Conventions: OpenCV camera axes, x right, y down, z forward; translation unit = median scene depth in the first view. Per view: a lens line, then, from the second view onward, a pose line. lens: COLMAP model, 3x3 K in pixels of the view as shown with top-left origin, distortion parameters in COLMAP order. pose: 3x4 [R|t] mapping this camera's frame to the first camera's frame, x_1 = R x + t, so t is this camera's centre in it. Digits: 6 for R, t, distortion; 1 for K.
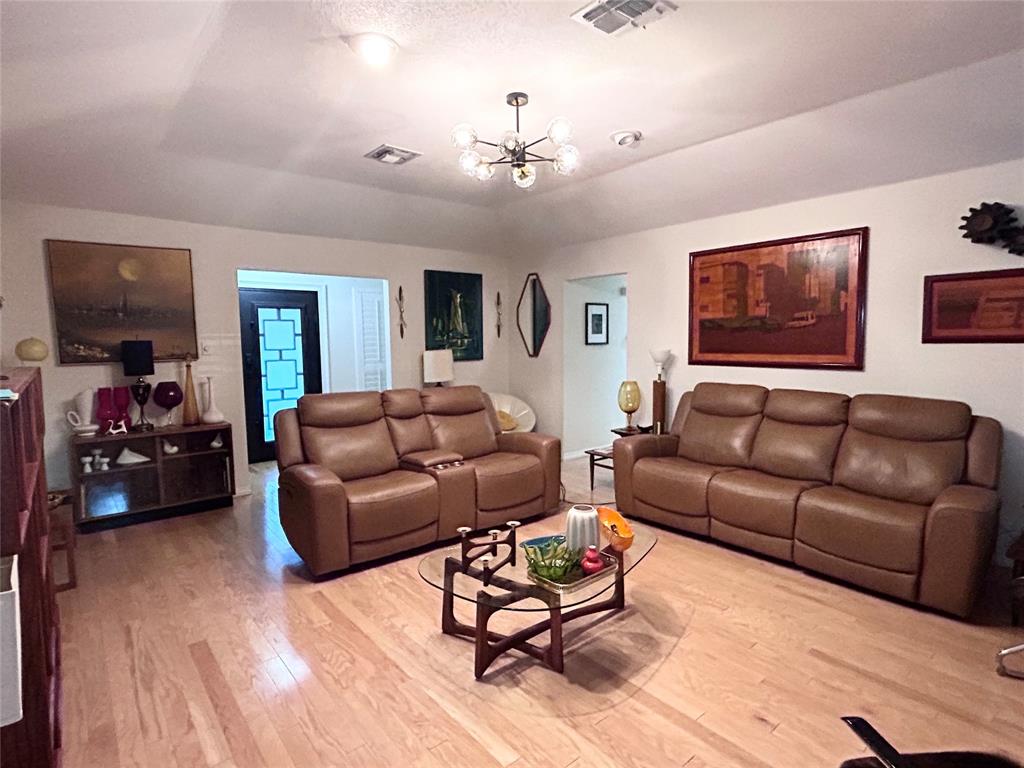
lens RADIAL K [[542.0, 0, 508.6], [0, 542.0, 388.4], [0, 0, 1]] dist [-0.000424, -0.000721]
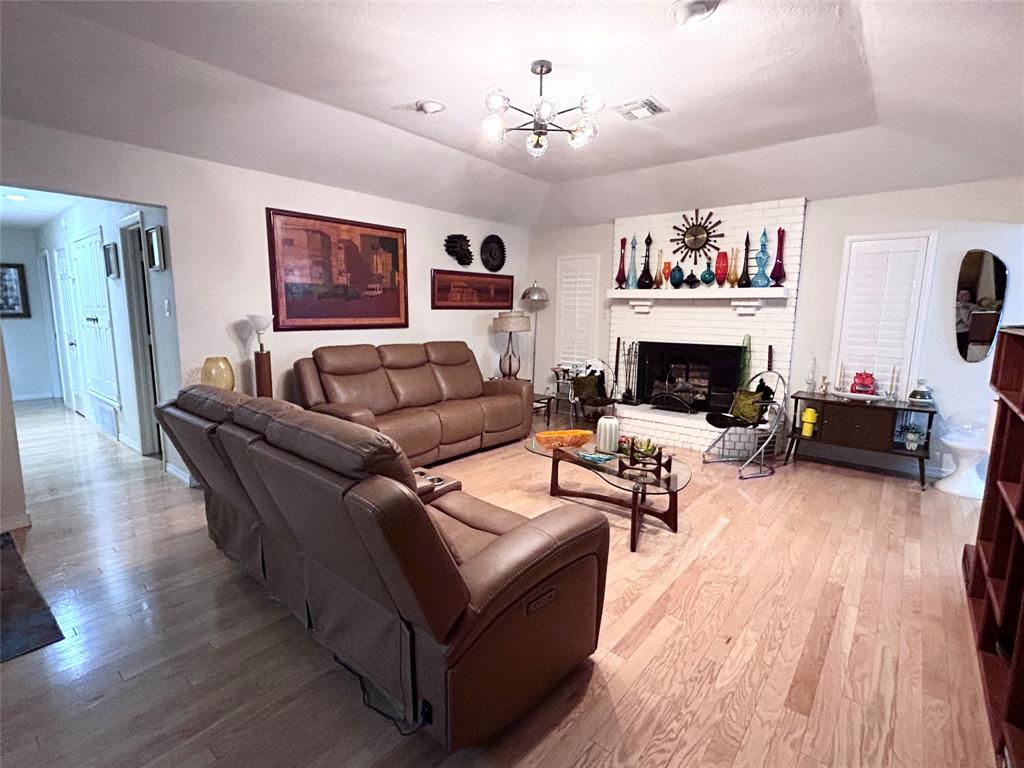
lens RADIAL K [[490.0, 0, 512.0], [0, 490.0, 384.0], [0, 0, 1]] dist [0.001548, 0.000462]
pose [[-0.197399, -0.140810, 0.970158, -0.633318], [0.078385, 0.984195, 0.158797, -0.062111], [-0.977184, 0.107392, -0.183242, 0.849007]]
